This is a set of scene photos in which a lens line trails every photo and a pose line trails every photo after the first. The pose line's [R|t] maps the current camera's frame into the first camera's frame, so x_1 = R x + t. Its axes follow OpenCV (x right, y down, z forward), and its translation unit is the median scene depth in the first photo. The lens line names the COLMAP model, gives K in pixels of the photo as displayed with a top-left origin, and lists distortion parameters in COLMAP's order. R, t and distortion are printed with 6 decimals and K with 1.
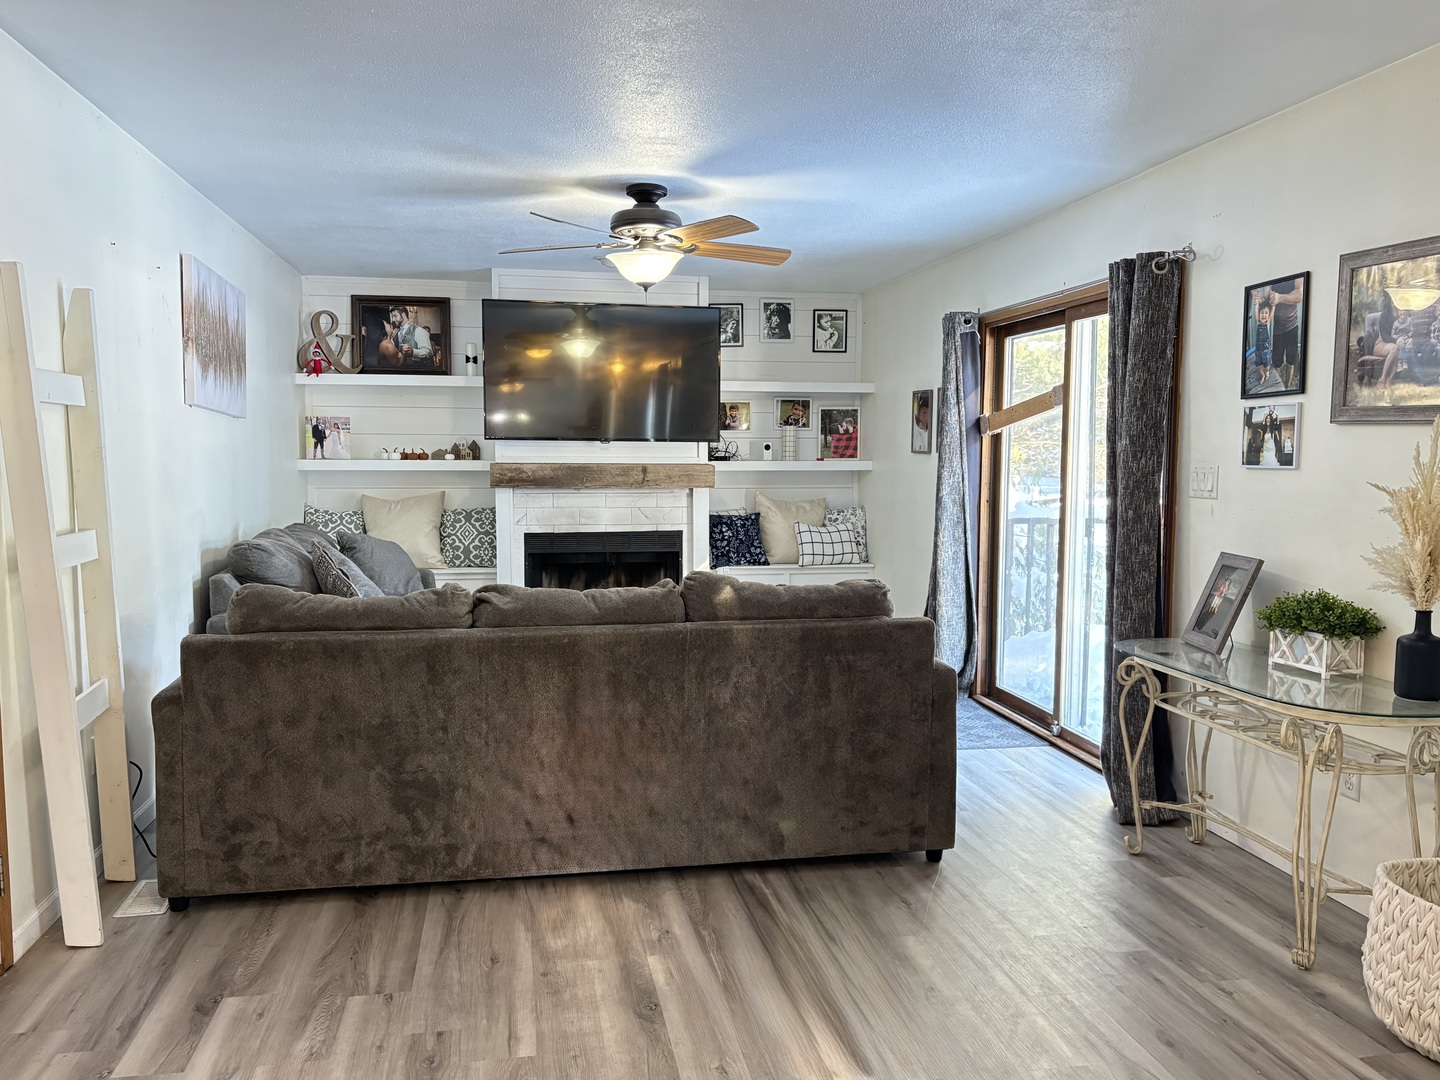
lens RADIAL K [[1134.1, 0, 716.1], [0, 1134.1, 545.0], [0, 0, 1]] dist [0.041233, -0.014593]
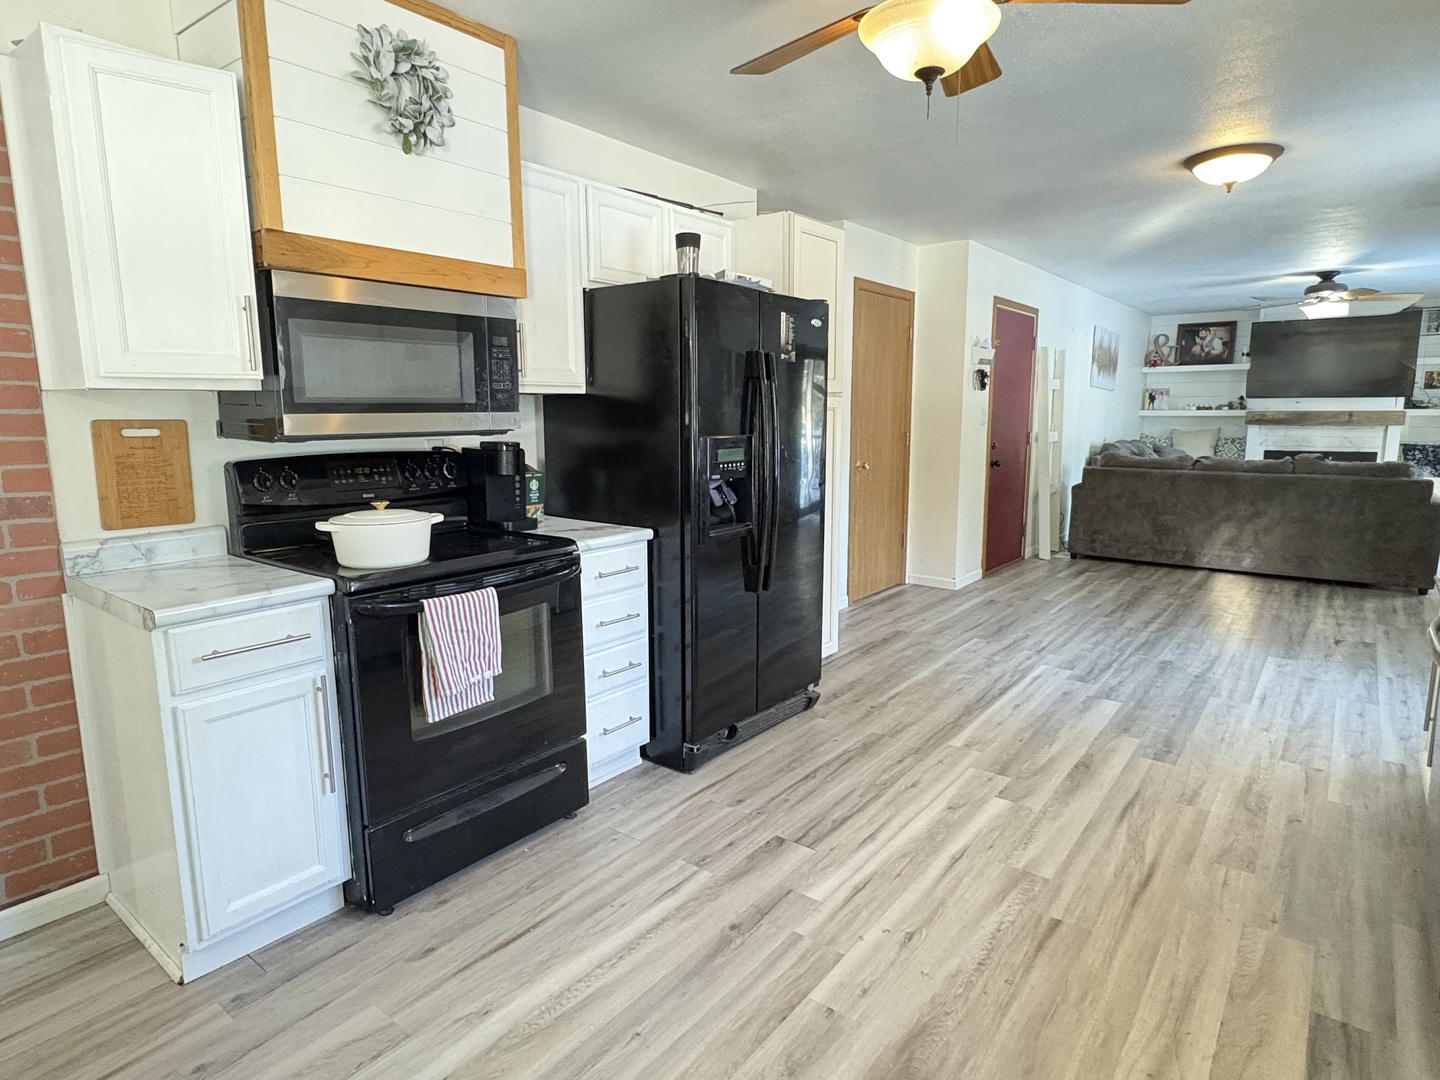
lens RADIAL K [[817.3, 0, 712.3], [0, 817.3, 541.9], [0, 0, 1]] dist [-0.002907, 0.004603]
pose [[0.663094, 0.113282, -0.739915, 0.409232], [-0.056741, 0.993245, 0.101218, 0.095211], [0.746383, -0.025133, 0.665042, -0.955217]]
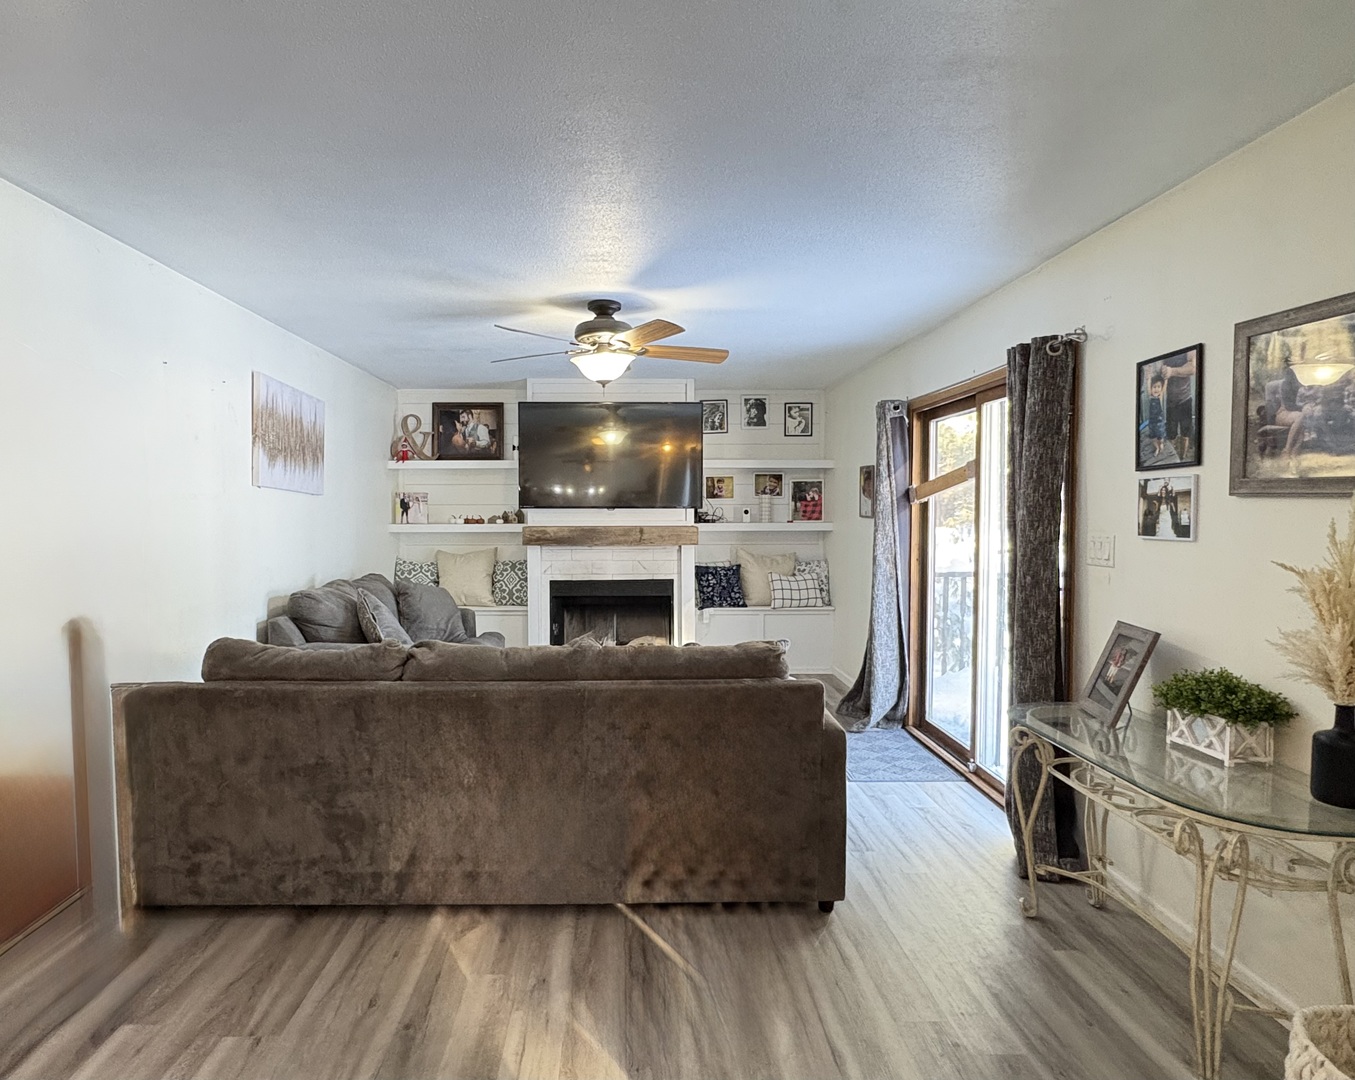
lens RADIAL K [[795.9, 0, 628.9], [0, 795.9, 541.1], [0, 0, 1]] dist [0.000155, 0.003111]
pose [[0.985589, 0.000985, -0.169155, 0.128758], [-0.008439, 0.999024, -0.043357, -0.029421], [0.168947, 0.044160, 0.984635, 0.217558]]
